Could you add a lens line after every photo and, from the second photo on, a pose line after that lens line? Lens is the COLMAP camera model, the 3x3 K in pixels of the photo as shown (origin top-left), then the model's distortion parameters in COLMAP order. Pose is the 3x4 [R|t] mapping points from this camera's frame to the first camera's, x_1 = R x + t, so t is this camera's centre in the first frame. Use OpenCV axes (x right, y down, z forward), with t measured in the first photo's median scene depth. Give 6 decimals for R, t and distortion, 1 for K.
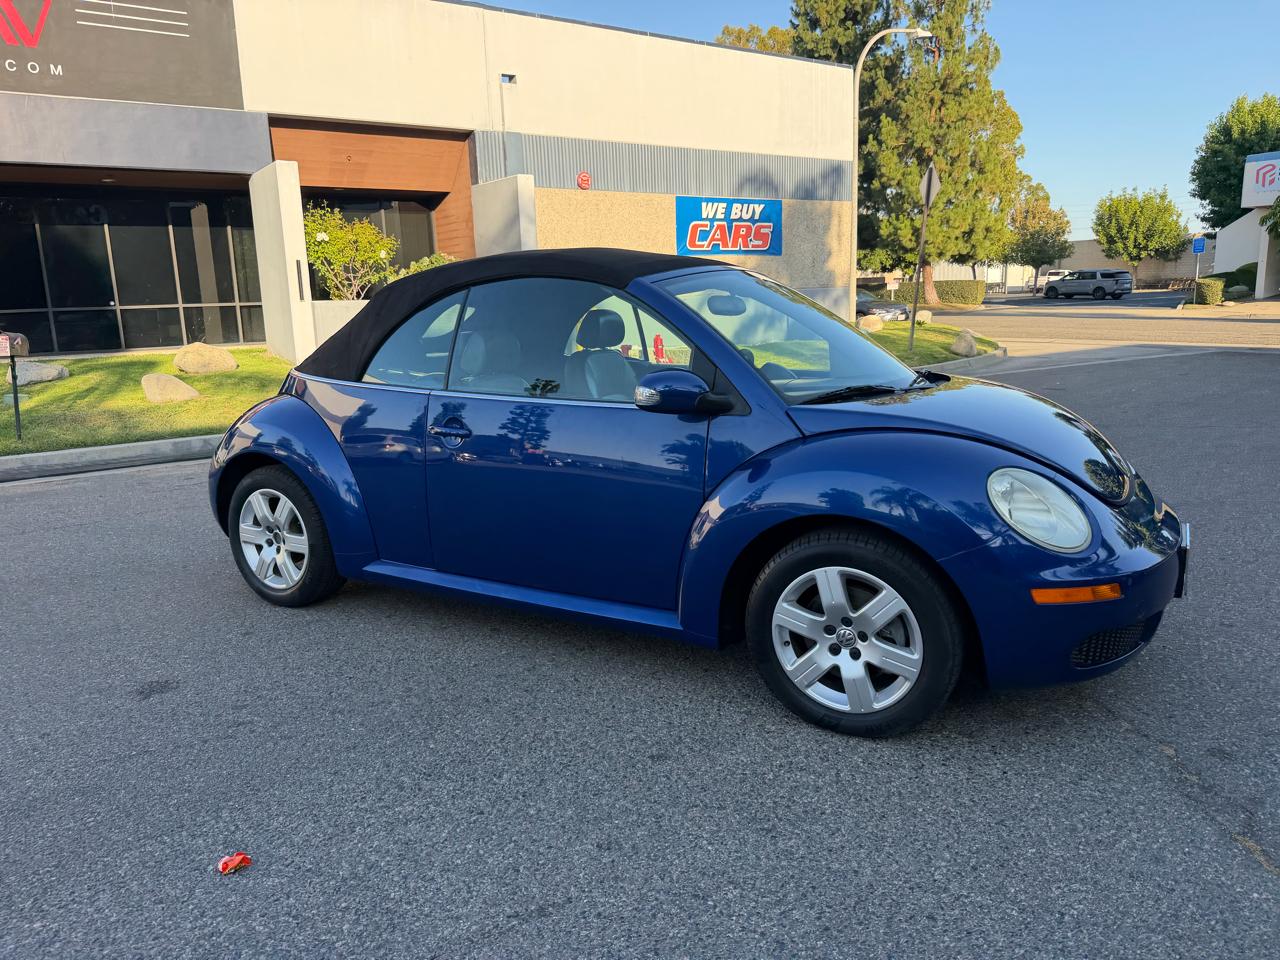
lens RADIAL K [[902.0, 0, 649.4], [0, 902.0, 478.2], [0, 0, 1]] dist [0.026668, -0.043244]
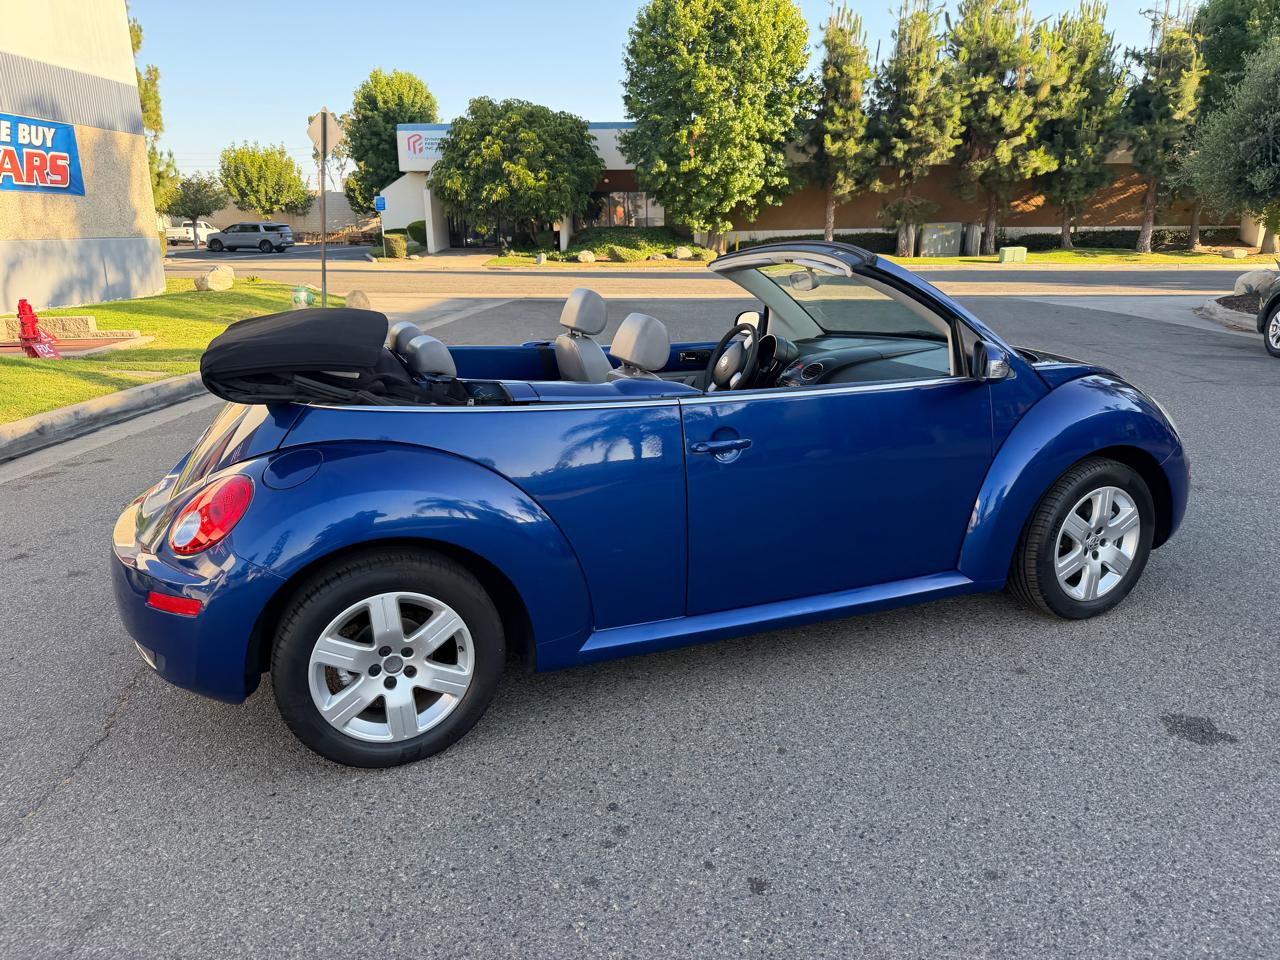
lens RADIAL K [[902.0, 0, 652.3], [0, 902.0, 482.2], [0, 0, 1]] dist [0.026668, -0.043244]
pose [[0.597318, -0.192611, 0.778532, -0.257141], [0.149829, 0.980442, 0.127610, -0.031831], [-0.787885, 0.040423, 0.614495, 0.151970]]
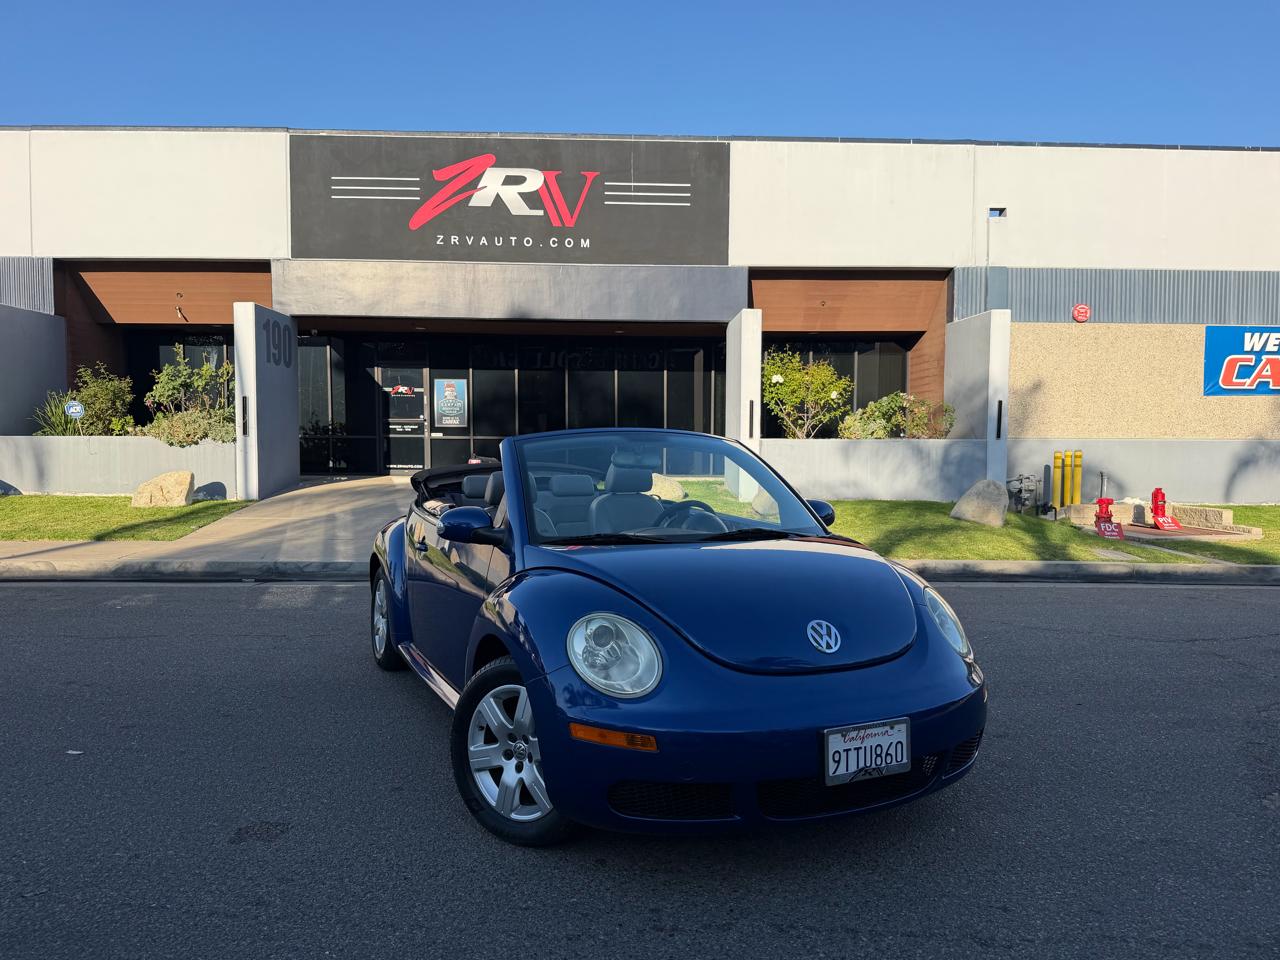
lens RADIAL K [[902.0, 0, 644.5], [0, 902.0, 487.5], [0, 0, 1]] dist [0.026668, -0.043244]
pose [[0.840915, 0.062049, -0.537598, 0.054205], [-0.135079, 0.986027, -0.097486, -0.016839], [0.524038, 0.154595, 0.837547, 0.059143]]
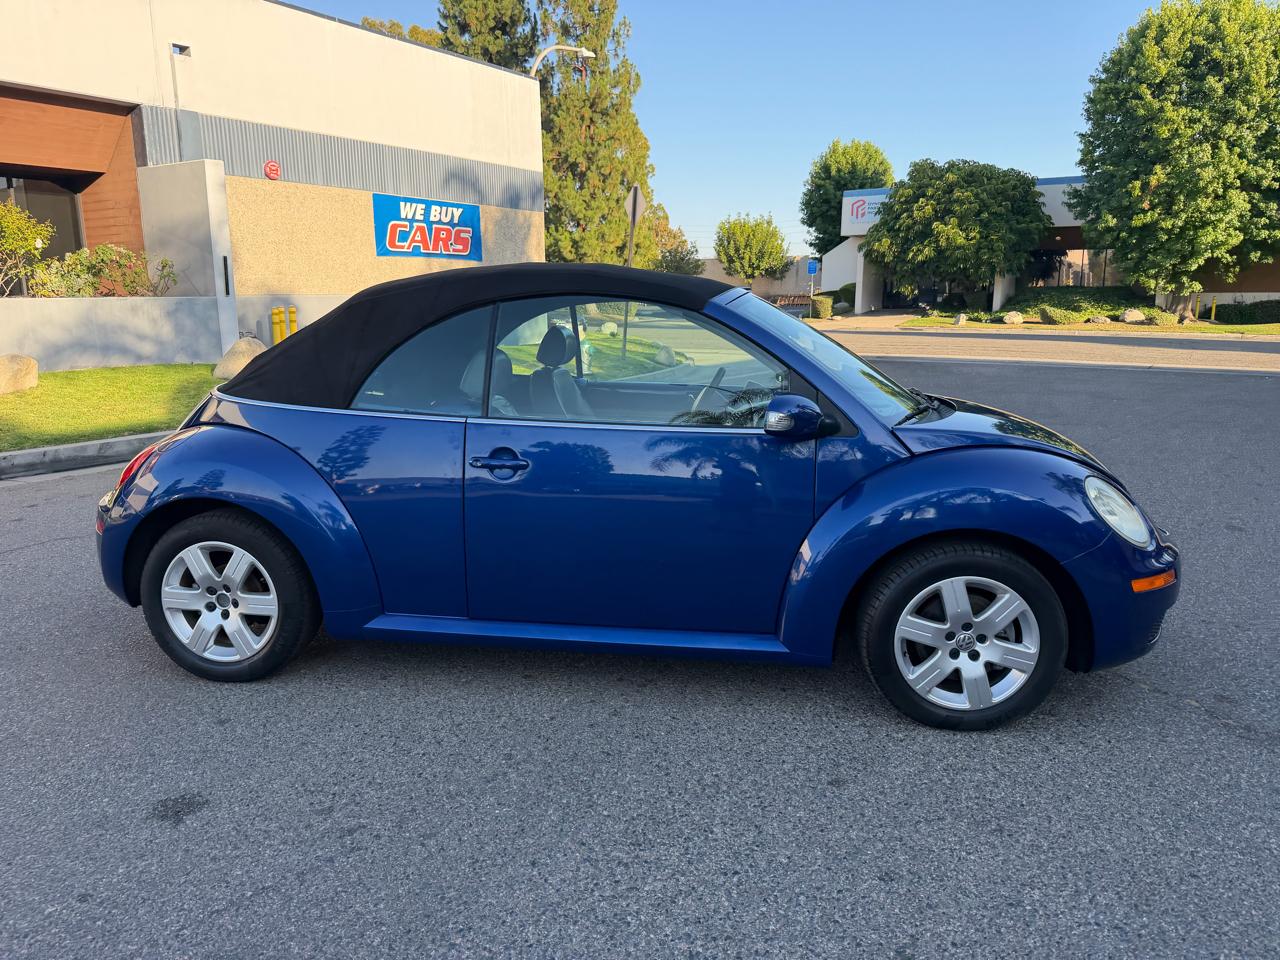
lens RADIAL K [[902.0, 0, 648.7], [0, 902.0, 475.7], [0, 0, 1]] dist [0.026668, -0.043244]
pose [[0.925178, -0.048180, 0.376462, -0.078477], [0.050898, 0.998700, 0.002729, -0.006374], [-0.376104, 0.016637, 0.926428, 0.020335]]
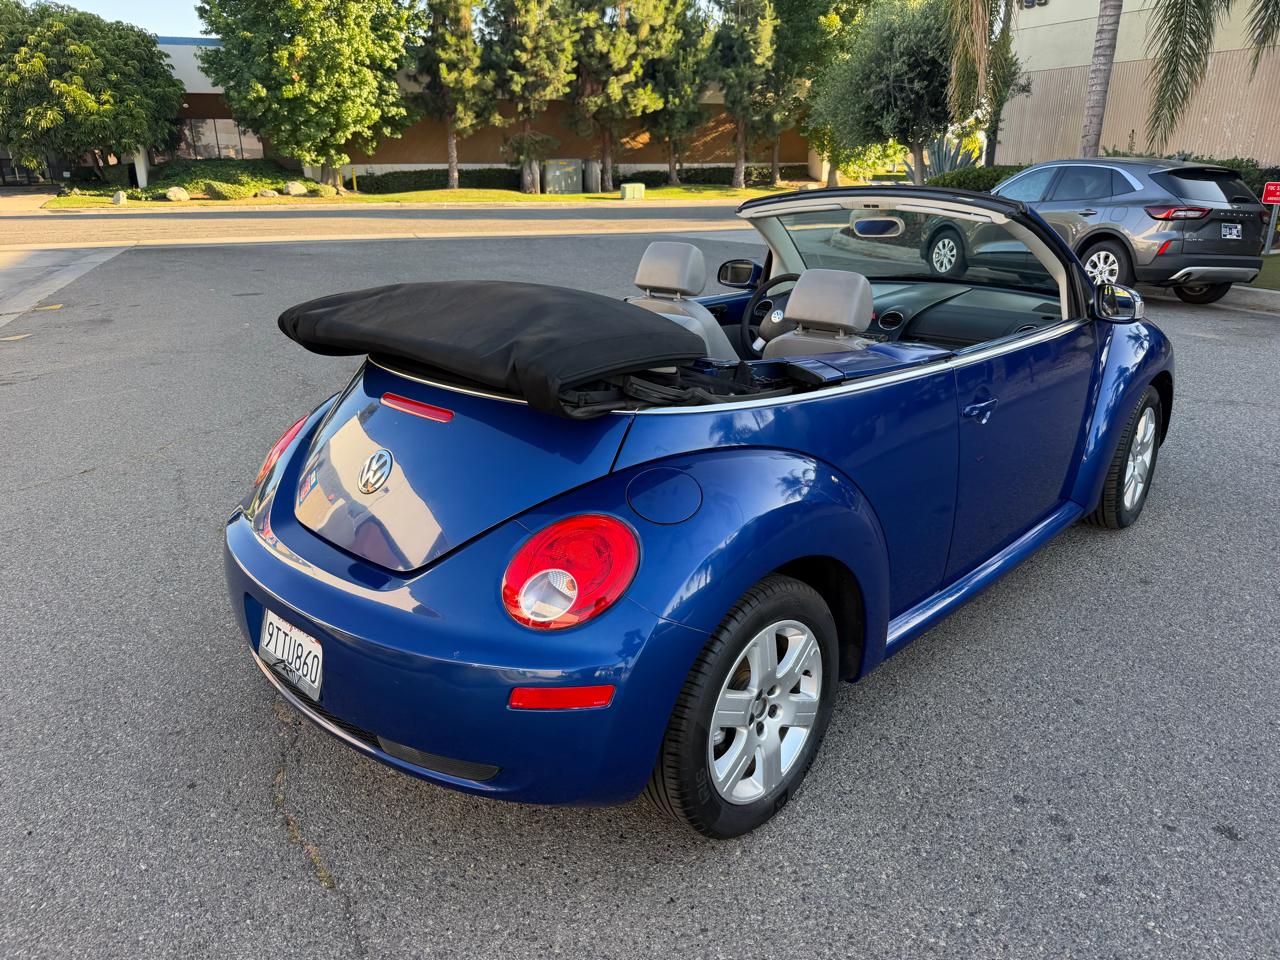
lens RADIAL K [[908.8, 0, 651.7], [0, 908.8, 483.9], [0, 0, 1]] dist [0.001159, -0.012706]
pose [[0.207779, -0.300856, 0.930760, -0.282011], [0.191022, 0.945686, 0.263038, -0.053774], [-0.959343, 0.123142, 0.253964, 0.251203]]
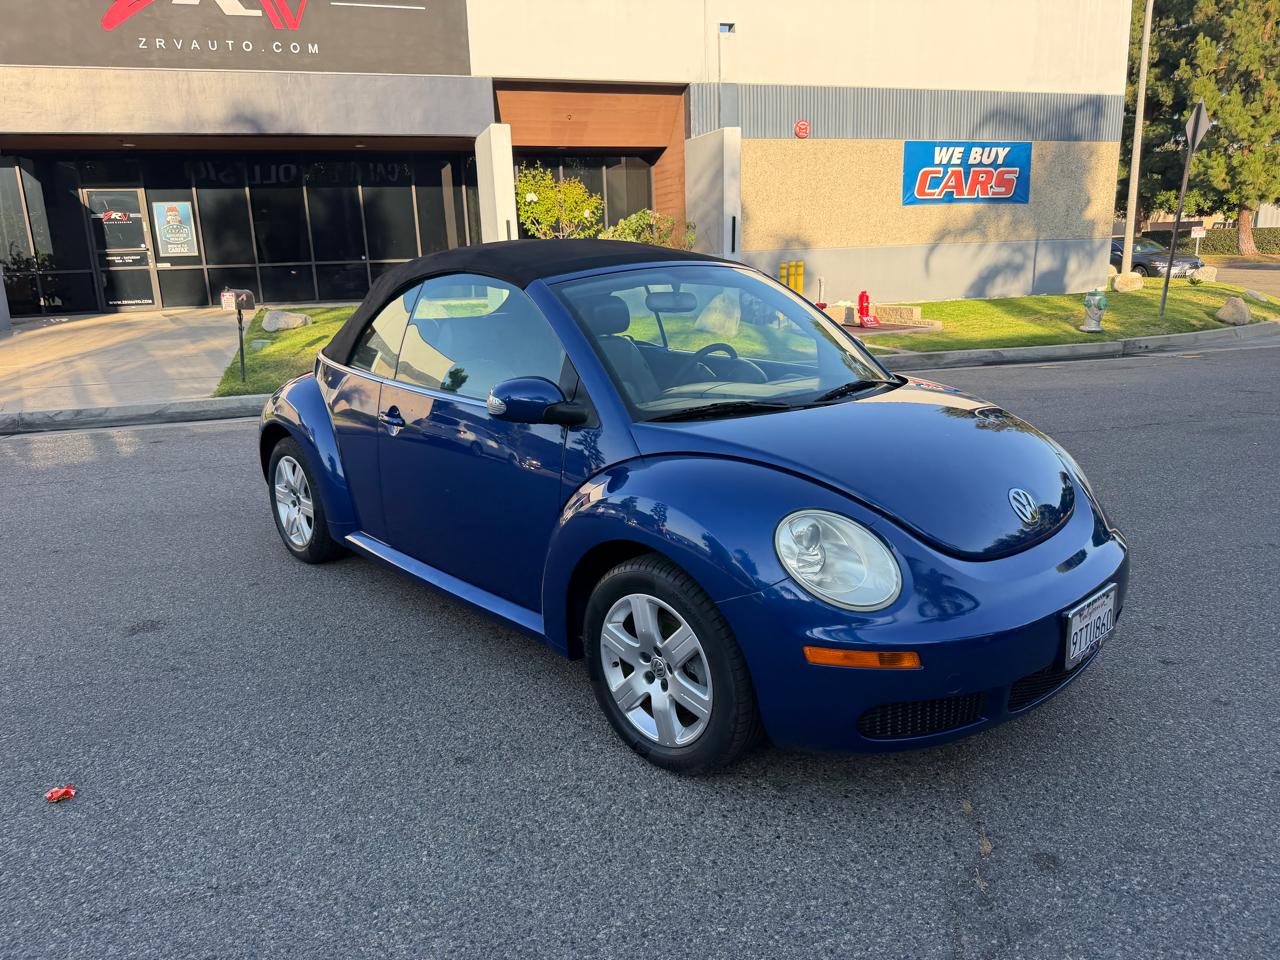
lens RADIAL K [[902.0, 0, 649.2], [0, 902.0, 478.8], [0, 0, 1]] dist [0.026668, -0.043244]
pose [[0.956771, 0.073224, -0.281474, 0.068895], [-0.056788, 0.996194, 0.066126, -0.012843], [0.285245, -0.047283, 0.957288, 0.012711]]
